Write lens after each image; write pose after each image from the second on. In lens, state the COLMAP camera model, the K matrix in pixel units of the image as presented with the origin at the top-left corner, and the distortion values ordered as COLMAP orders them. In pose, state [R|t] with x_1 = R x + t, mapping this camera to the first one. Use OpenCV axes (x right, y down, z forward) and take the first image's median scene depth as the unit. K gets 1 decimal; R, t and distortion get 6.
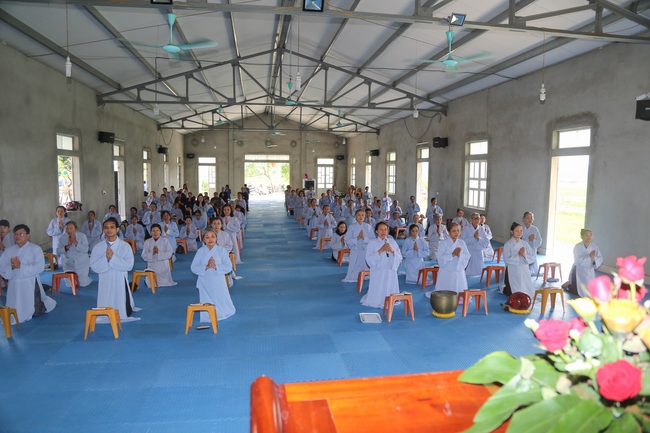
lens RADIAL K [[447.0, 0, 325.0], [0, 447.0, 216.5], [0, 0, 1]] dist [-0.128728, 0.079120]
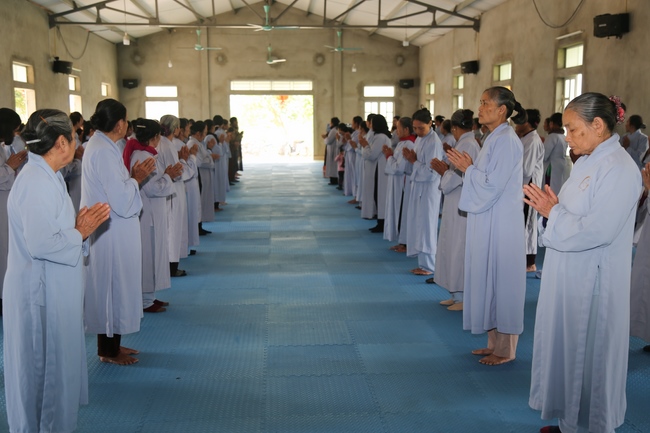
lens RADIAL K [[750.4, 0, 325.0], [0, 750.4, 216.5], [0, 0, 1]] dist [0.066154, 0.045229]
pose [[0.996167, -0.003322, -0.087407, 0.020546], [0.005480, 0.999686, 0.024453, 0.007218], [0.087298, -0.024838, 0.995873, 0.114061]]
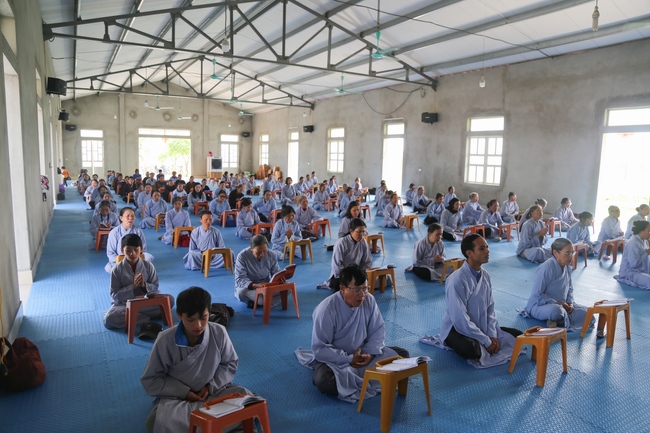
lens RADIAL K [[440.6, 0, 325.0], [0, 440.6, 216.5], [0, 0, 1]] dist [-0.127193, 0.074994]
pose [[0.929339, -0.034108, 0.367648, -0.209254], [0.019397, 0.998859, 0.043635, 0.003308], [-0.368717, -0.033421, 0.928941, 0.117111]]
